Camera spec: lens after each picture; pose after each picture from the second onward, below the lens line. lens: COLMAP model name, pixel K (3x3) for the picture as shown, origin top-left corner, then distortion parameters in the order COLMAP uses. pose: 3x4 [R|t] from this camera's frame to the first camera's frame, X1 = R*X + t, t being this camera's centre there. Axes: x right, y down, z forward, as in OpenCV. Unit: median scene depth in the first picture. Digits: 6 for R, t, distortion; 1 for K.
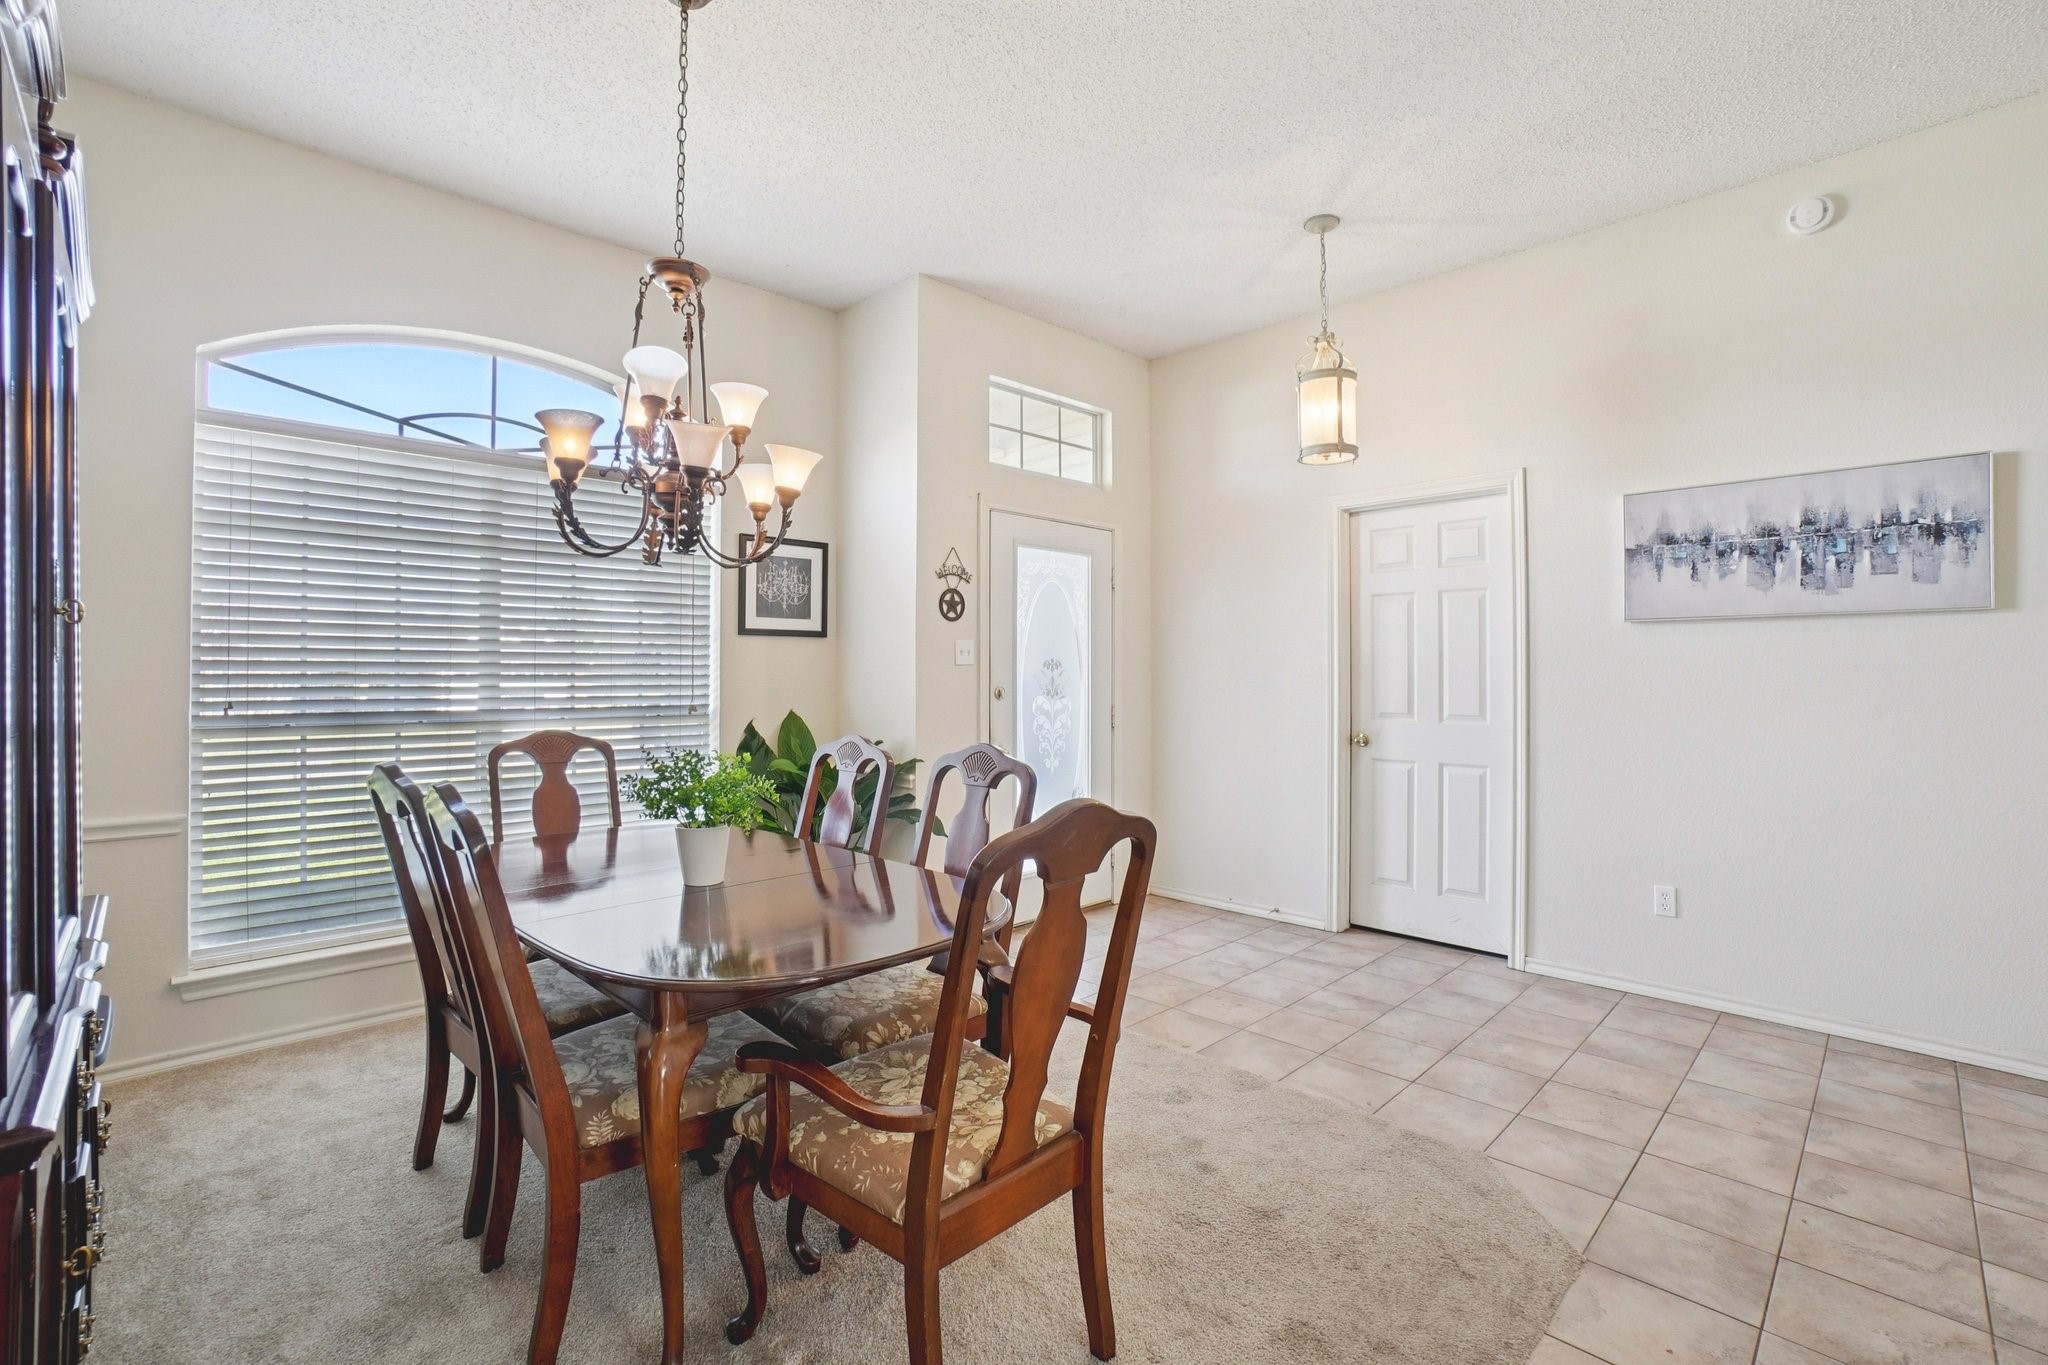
lens RADIAL K [[909.3, 0, 990.7], [0, 909.3, 667.4], [0, 0, 1]] dist [-0.040148, 0.000168]
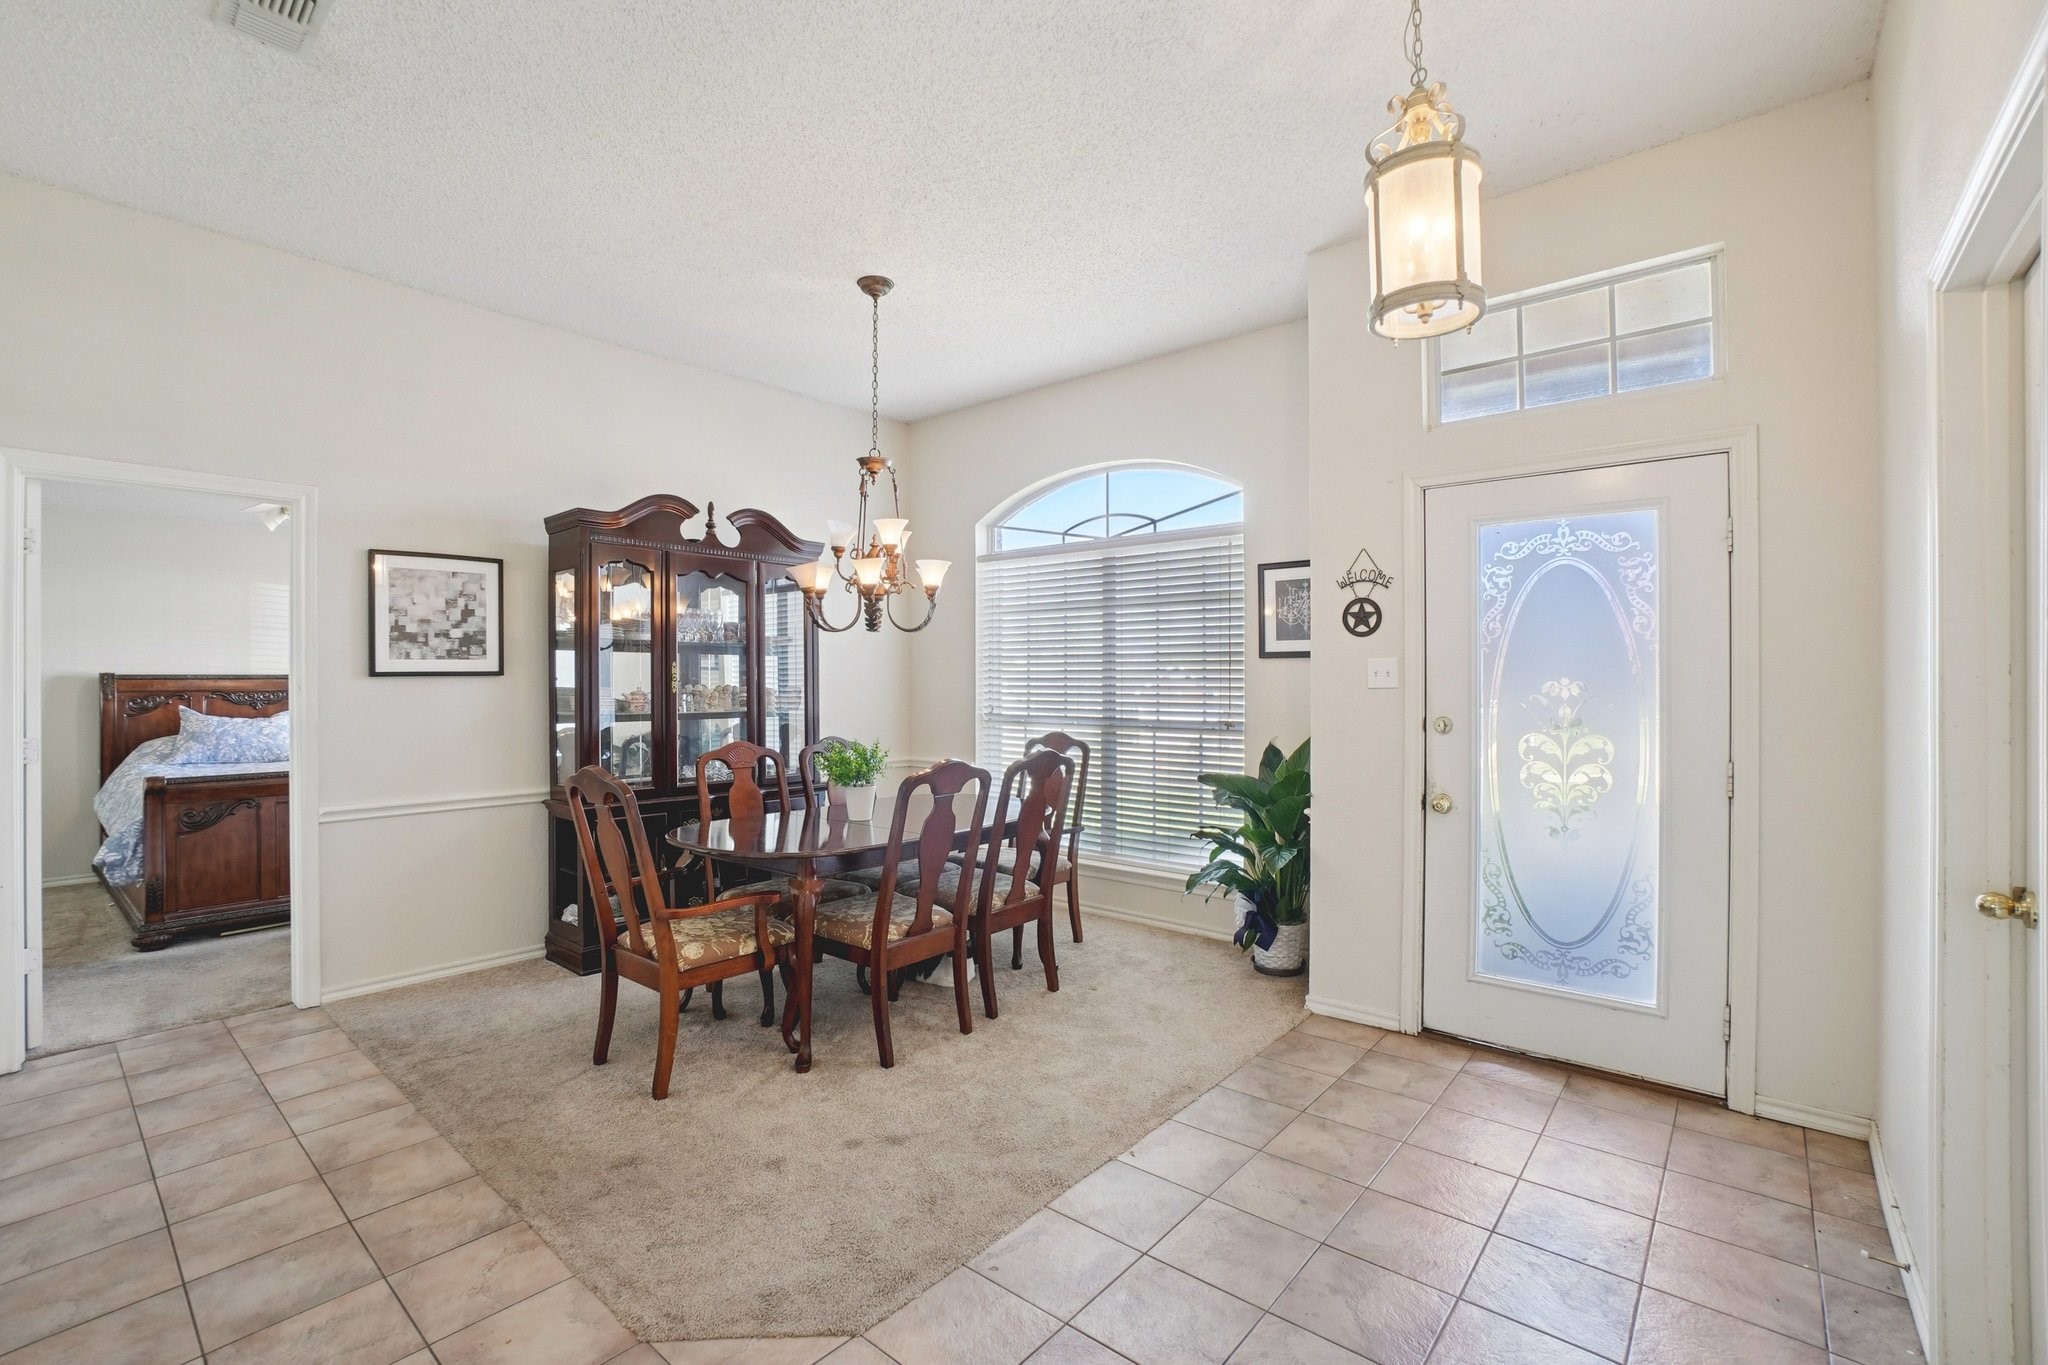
lens RADIAL K [[901.3, 0, 1007.6], [0, 901.3, 678.4], [0, 0, 1]] dist [-0.059074, 0.020888]
pose [[0.106344, -0.000431, -0.994329, 0.750613], [0.010613, 0.999943, 0.000702, -0.016176], [0.994273, -0.010627, 0.106342, 0.588543]]
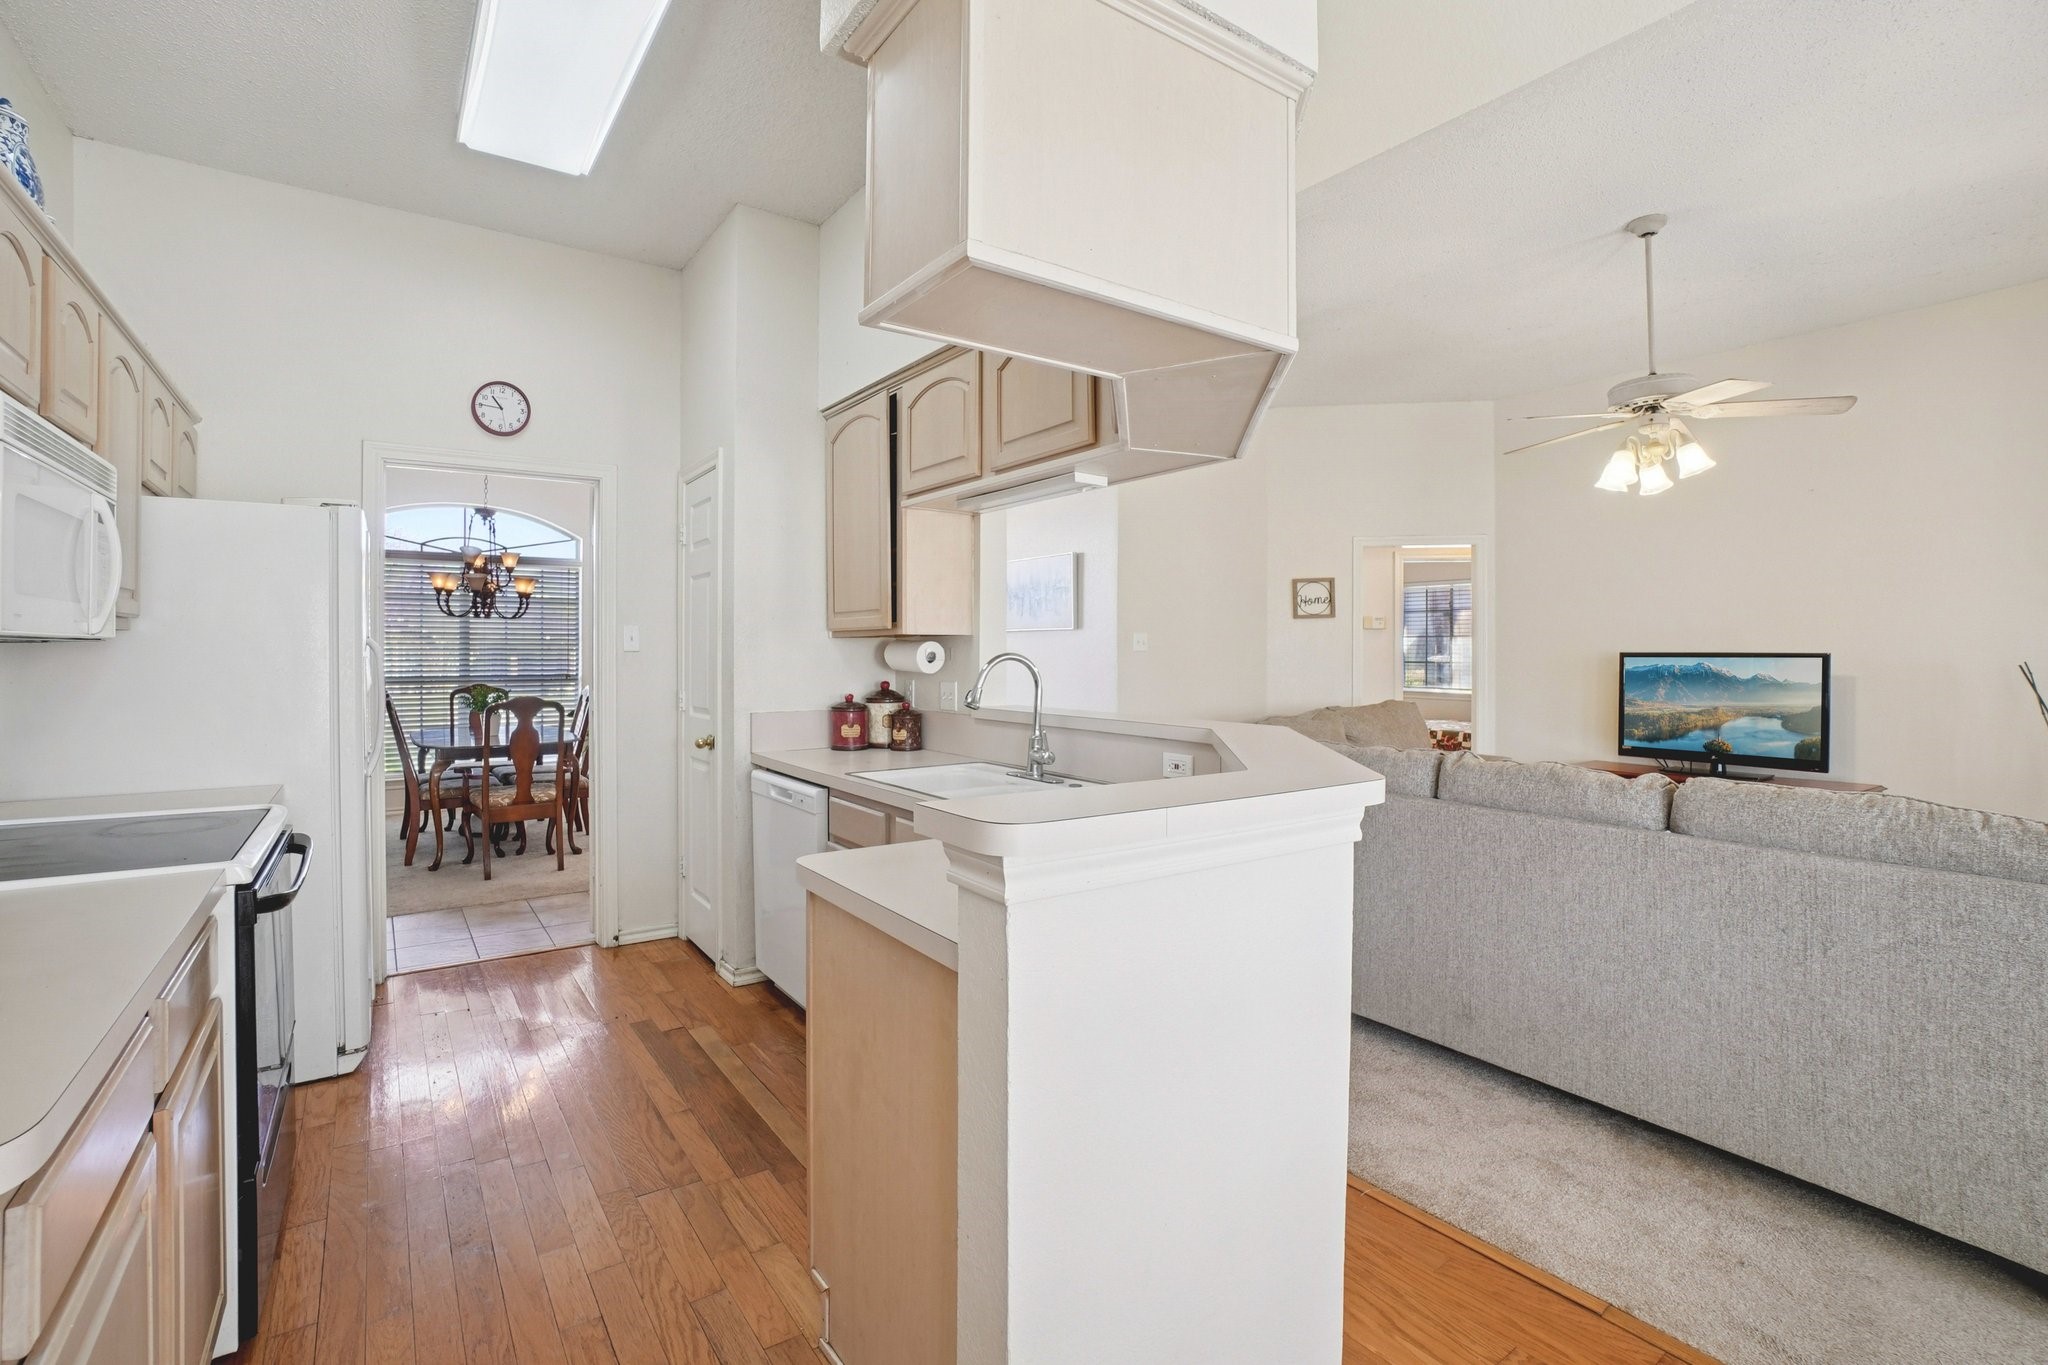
lens RADIAL K [[917.7, 0, 998.3], [0, 917.7, 652.5], [0, 0, 1]] dist [-0.062507, 0.020881]
pose [[0.990292, -0.000555, -0.139002, 0.852597], [0.001894, 0.999953, 0.009501, -0.021277], [0.138990, -0.009672, 0.990247, -0.804002]]
